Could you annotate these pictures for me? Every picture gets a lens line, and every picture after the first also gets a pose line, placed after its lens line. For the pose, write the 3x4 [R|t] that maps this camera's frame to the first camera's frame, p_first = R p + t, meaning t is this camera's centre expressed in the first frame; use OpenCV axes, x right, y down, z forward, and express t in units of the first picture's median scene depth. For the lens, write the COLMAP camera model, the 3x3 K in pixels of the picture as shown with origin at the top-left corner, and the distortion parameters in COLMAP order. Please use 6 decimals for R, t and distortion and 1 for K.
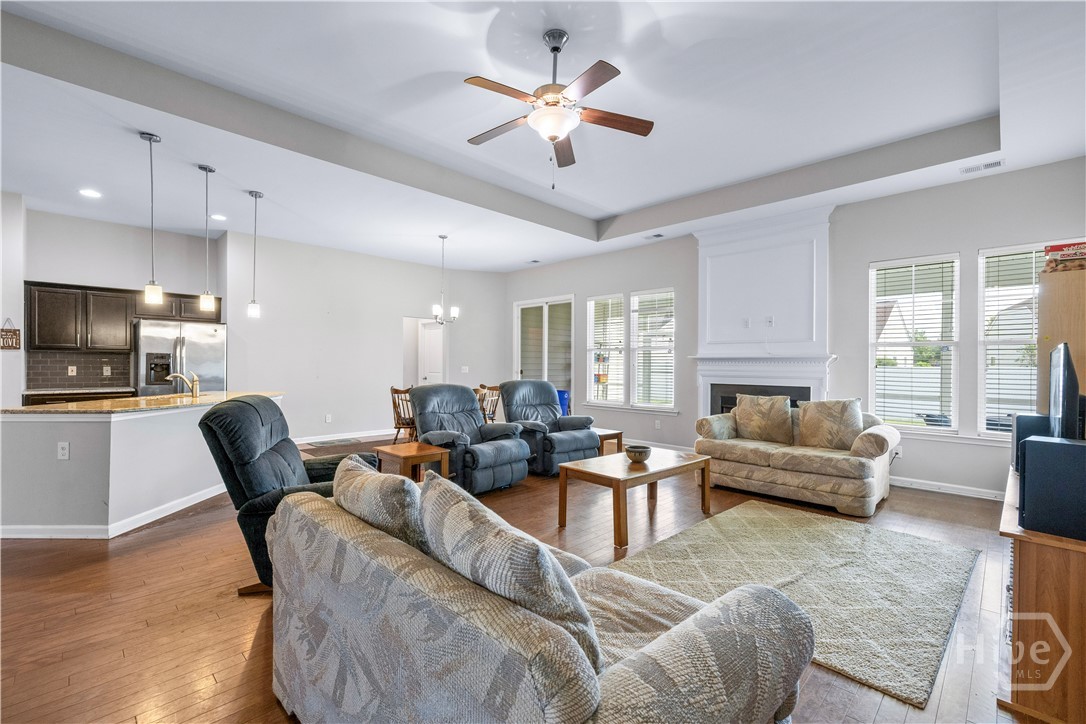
lens RADIAL K [[477.4, 0, 529.0], [0, 477.4, 365.8], [0, 0, 1]] dist [-0.000157, -0.000066]
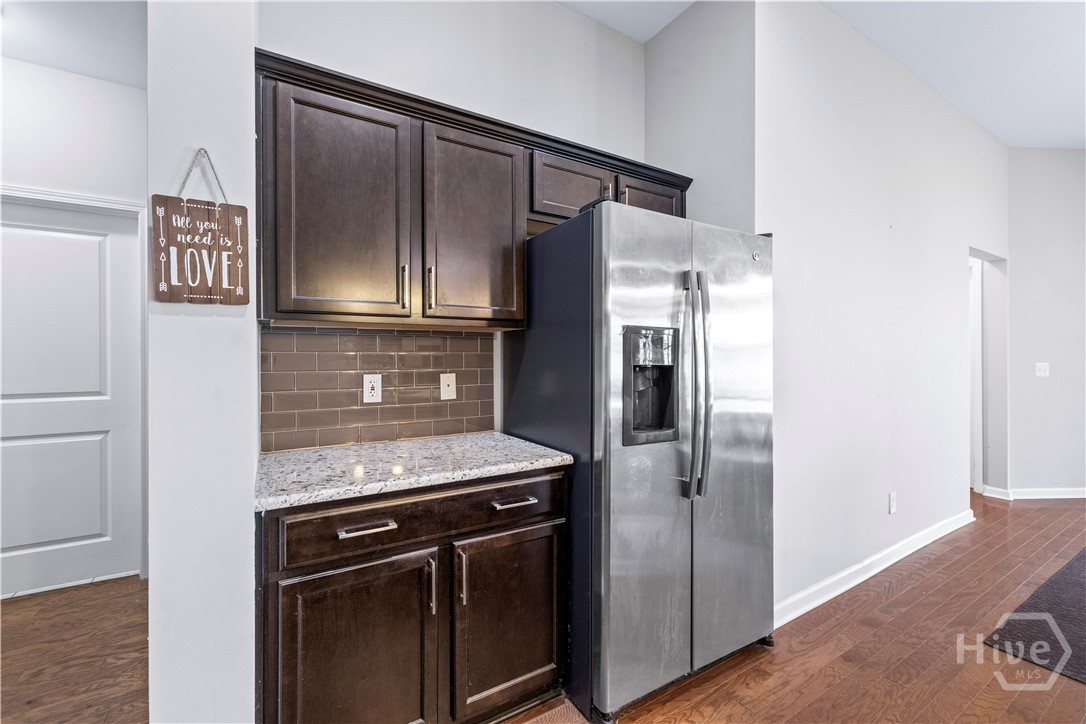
lens RADIAL K [[463.4, 0, 543.0], [0, 463.4, 362.0], [0, 0, 1]] dist [-0.000941, -0.000236]
pose [[0.974888, -0.010470, -0.222449, -0.809923], [0.011012, 0.999939, 0.001196, -0.007012], [0.222423, -0.003616, 0.974944, 0.751320]]
